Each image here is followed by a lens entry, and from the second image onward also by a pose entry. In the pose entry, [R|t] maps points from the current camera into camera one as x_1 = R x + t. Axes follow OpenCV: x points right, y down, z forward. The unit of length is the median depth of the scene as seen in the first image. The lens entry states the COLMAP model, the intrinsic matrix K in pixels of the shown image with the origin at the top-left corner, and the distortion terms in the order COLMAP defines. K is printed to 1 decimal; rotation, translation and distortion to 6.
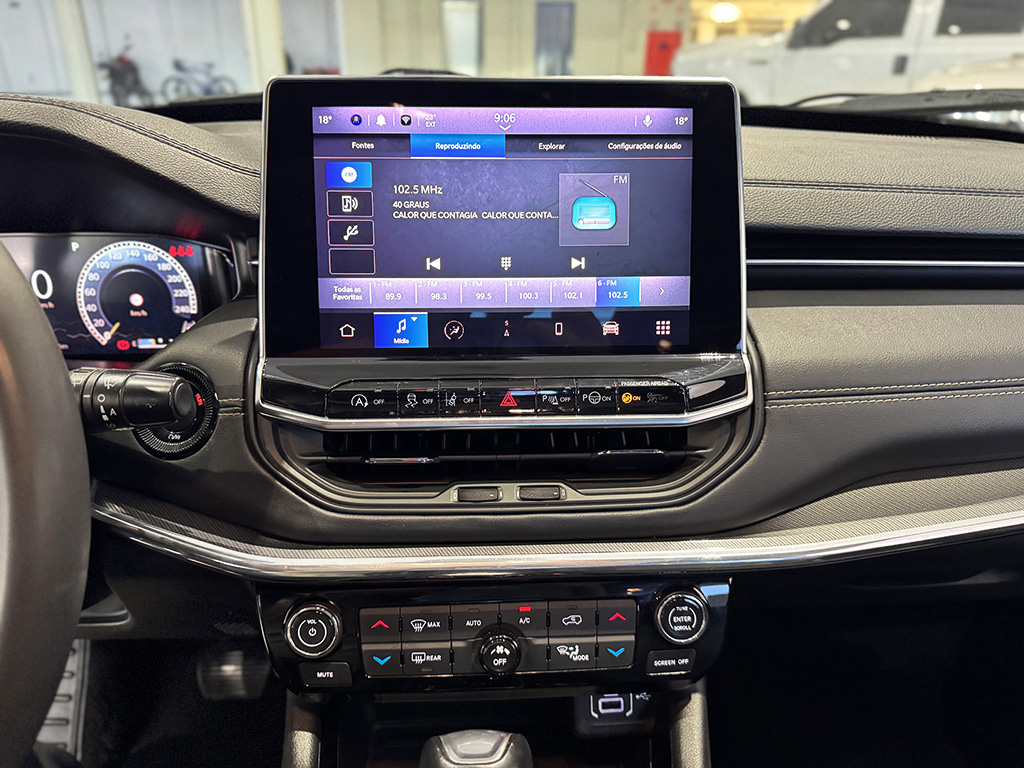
lens RADIAL K [[739.1, 0, 514.1], [0, 739.1, 384.8], [0, 0, 1]] dist [0.046854, -0.074434]
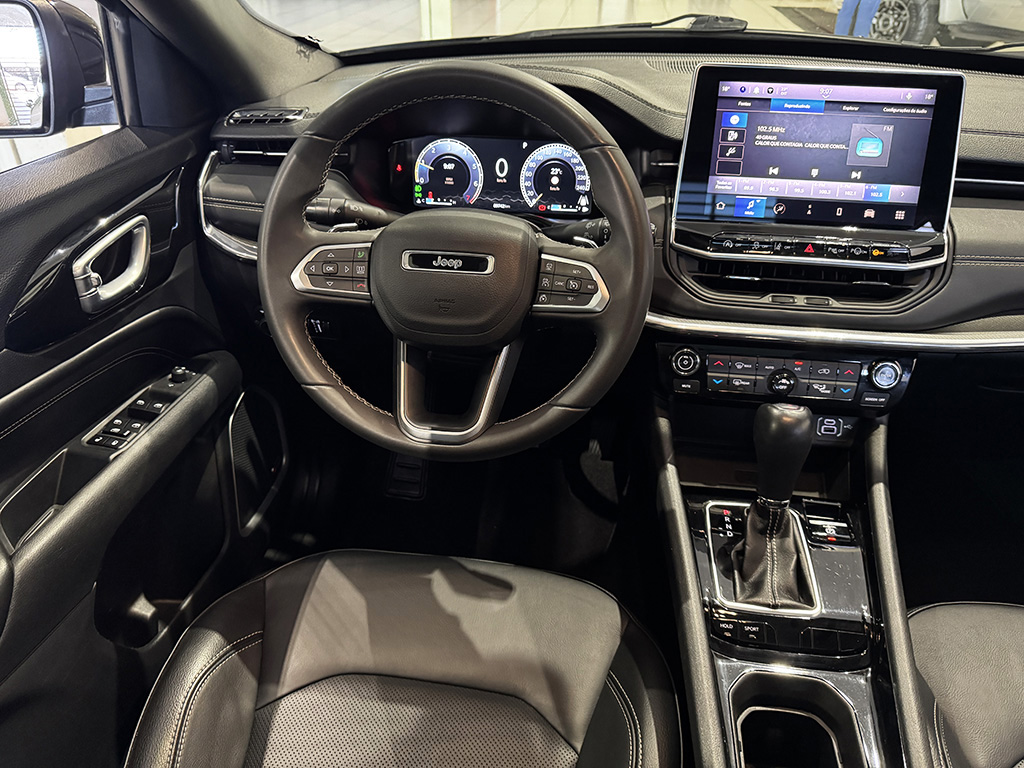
lens RADIAL K [[739.1, 0, 512.8], [0, 739.1, 385.8], [0, 0, 1]] dist [0.046854, -0.074434]
pose [[0.985580, 0.096529, -0.138974, -0.434530], [-0.074276, 0.984762, 0.157247, 0.116886], [0.152035, -0.144657, 0.977732, -0.968766]]
